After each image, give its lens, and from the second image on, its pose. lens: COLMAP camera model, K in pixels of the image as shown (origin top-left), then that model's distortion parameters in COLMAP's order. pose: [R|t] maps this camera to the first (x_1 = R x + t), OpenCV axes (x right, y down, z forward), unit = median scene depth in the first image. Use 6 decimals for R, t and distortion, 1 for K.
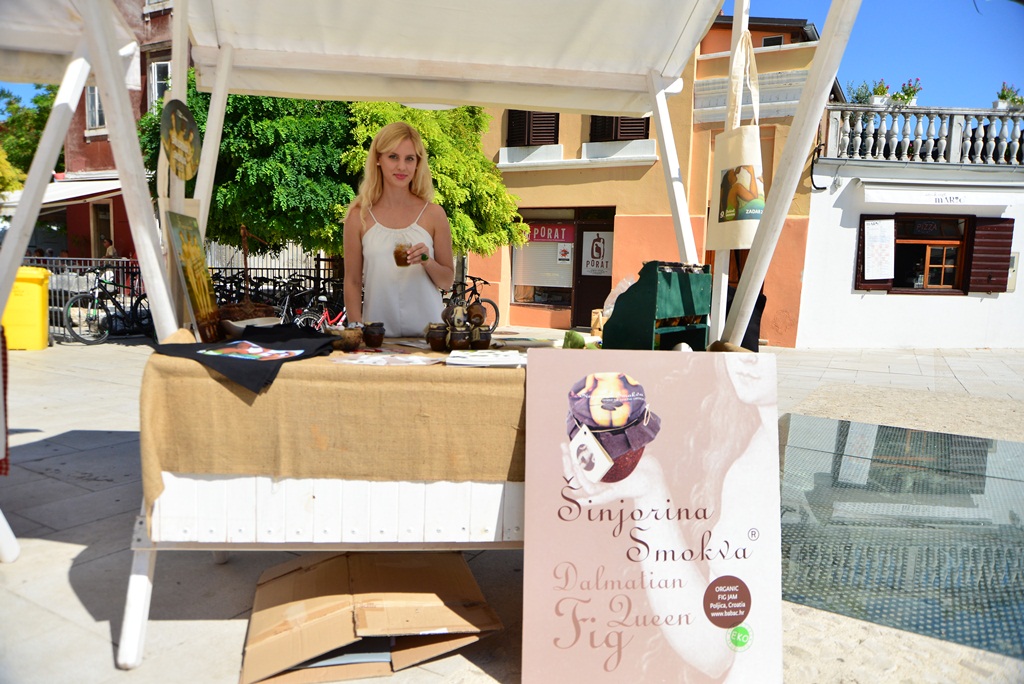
lens RADIAL K [[709.4, 0, 512.0], [0, 709.4, 342.0], [0, 0, 1]] dist [0.001055, 0.031507]
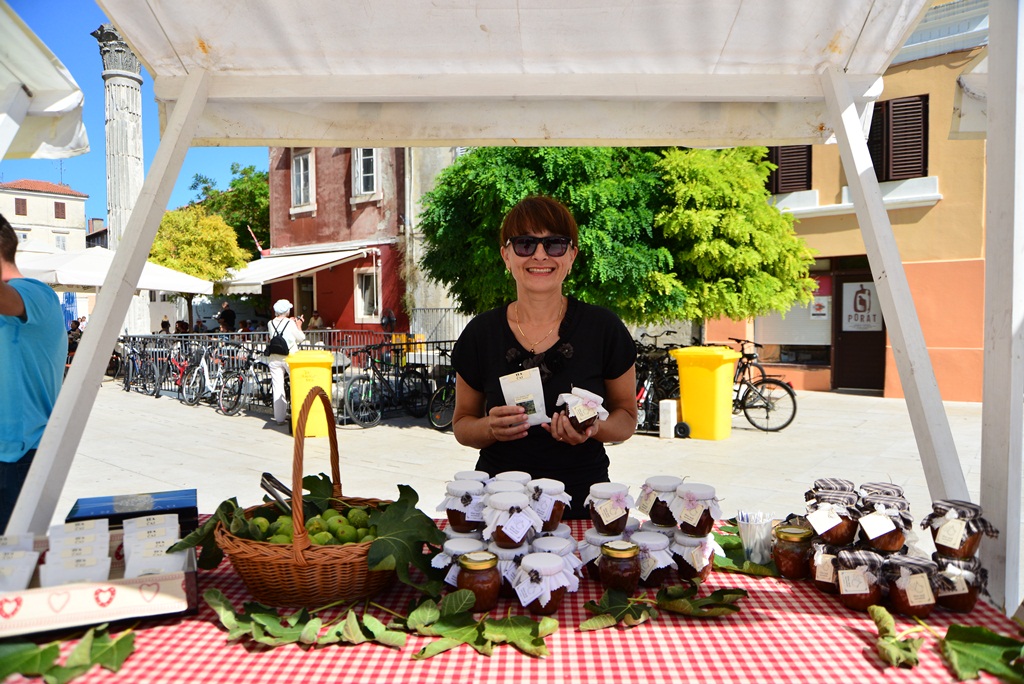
lens RADIAL K [[693.0, 0, 512.0], [0, 693.0, 342.0], [0, 0, 1]] dist [-0.002201, 0.054706]
pose [[0.989193, -0.035033, -0.142372, -0.193315], [0.025568, 0.997373, -0.067771, -0.031618], [0.144372, 0.063399, 0.987490, 0.071147]]
